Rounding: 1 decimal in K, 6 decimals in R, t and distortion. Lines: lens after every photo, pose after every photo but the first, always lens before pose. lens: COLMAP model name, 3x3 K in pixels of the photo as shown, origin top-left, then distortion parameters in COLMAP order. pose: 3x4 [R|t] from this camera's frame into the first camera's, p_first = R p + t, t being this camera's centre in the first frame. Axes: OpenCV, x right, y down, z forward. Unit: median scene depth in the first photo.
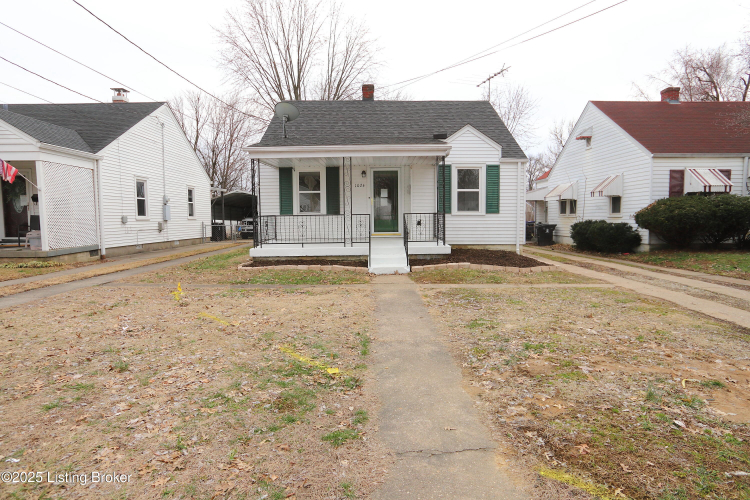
lens RADIAL K [[424.6, 0, 373.4], [0, 424.6, 248.0], [0, 0, 1]] dist [-0.025837, 0.007043]
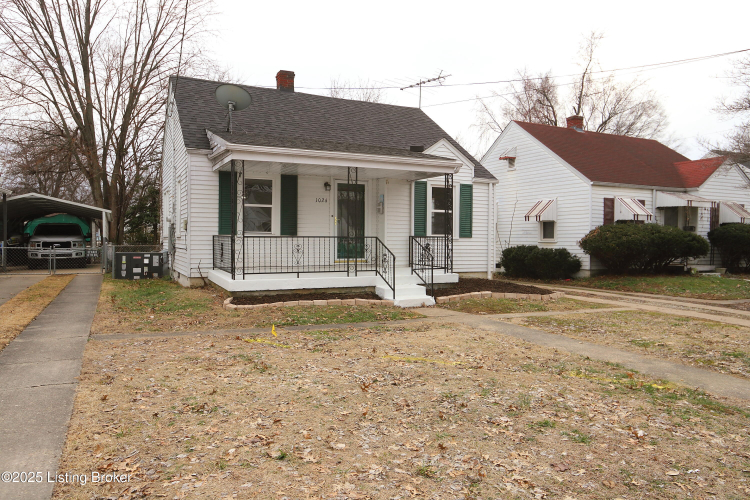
lens RADIAL K [[564.1, 0, 376.2], [0, 564.1, 250.9], [0, 0, 1]] dist [-0.010645, -0.005018]
pose [[0.898681, 0.004790, 0.438577, -0.406970], [0.017355, 0.998769, -0.046470, -0.000530], [-0.438259, 0.049373, 0.897492, 0.004855]]
